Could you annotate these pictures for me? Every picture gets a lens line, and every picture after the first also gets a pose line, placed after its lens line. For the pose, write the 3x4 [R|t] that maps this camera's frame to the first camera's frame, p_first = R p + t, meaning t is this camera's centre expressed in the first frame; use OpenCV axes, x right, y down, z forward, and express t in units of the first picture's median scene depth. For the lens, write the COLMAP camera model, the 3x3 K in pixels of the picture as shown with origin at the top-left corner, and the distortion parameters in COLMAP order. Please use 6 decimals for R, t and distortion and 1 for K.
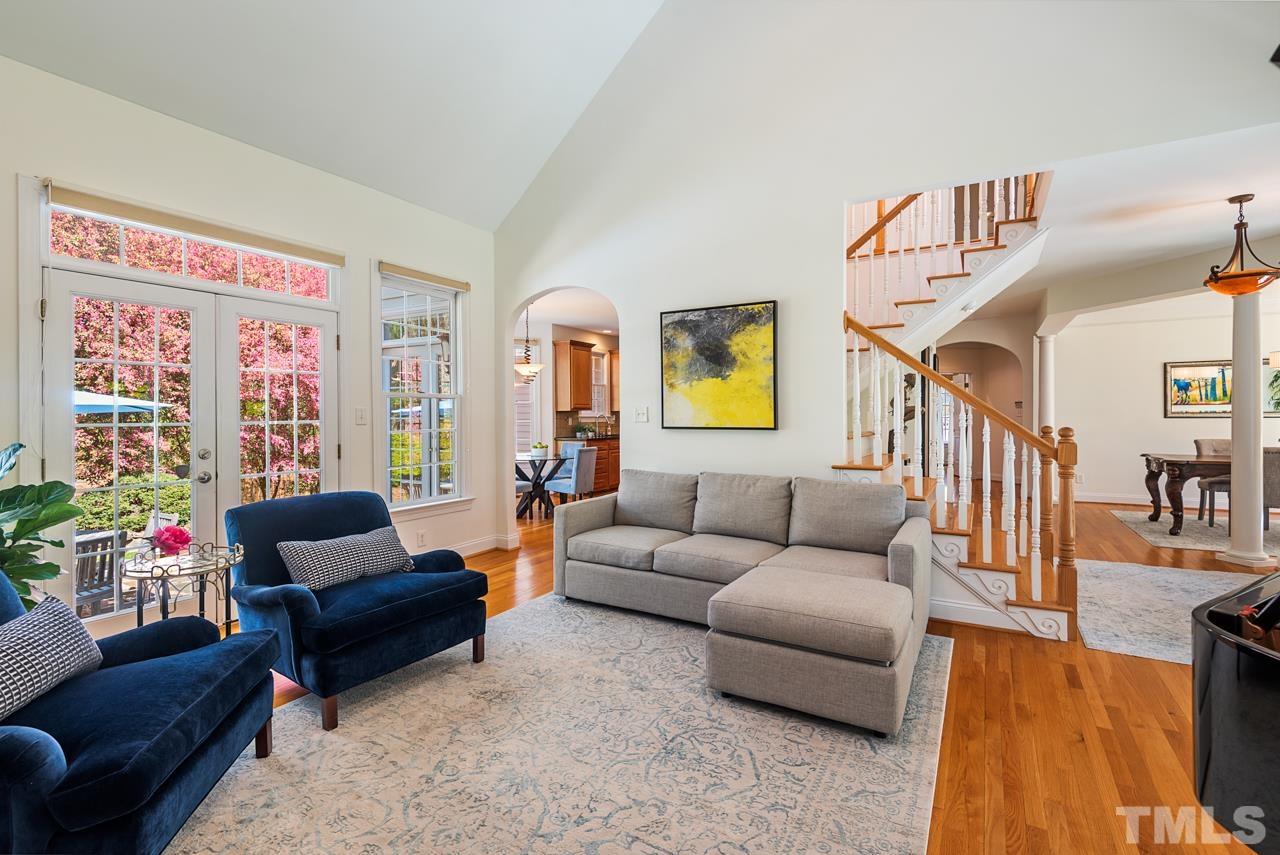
lens RADIAL K [[582.2, 0, 644.7], [0, 582.2, 420.0], [0, 0, 1]] dist [0.040176, -0.028669]
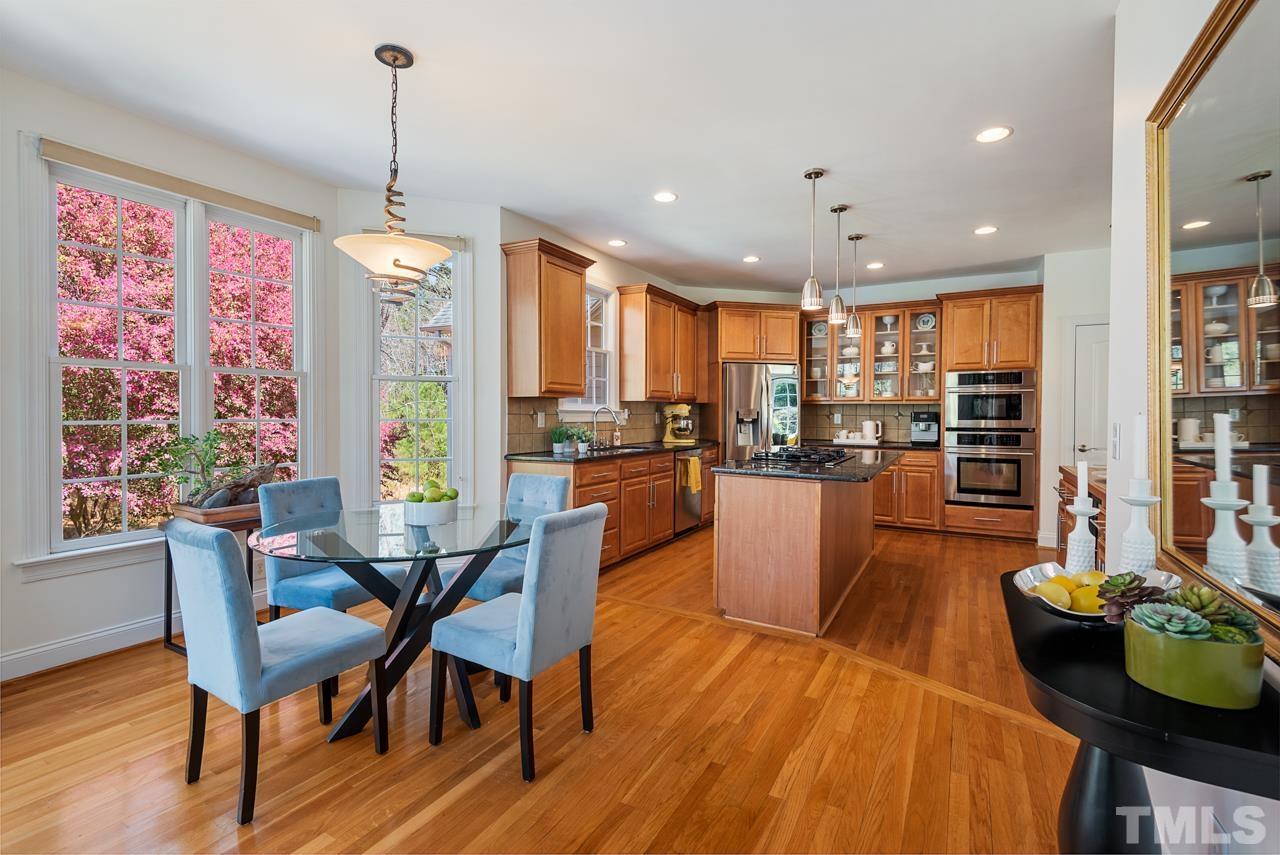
lens RADIAL K [[574.5, 0, 644.1], [0, 574.5, 419.3], [0, 0, 1]] dist [0.043740, -0.025863]
pose [[0.999810, 0.007936, 0.017810, -0.050995], [-0.007961, 0.999967, 0.001335, 0.000757], [-0.017799, -0.001477, 0.999841, 0.527968]]
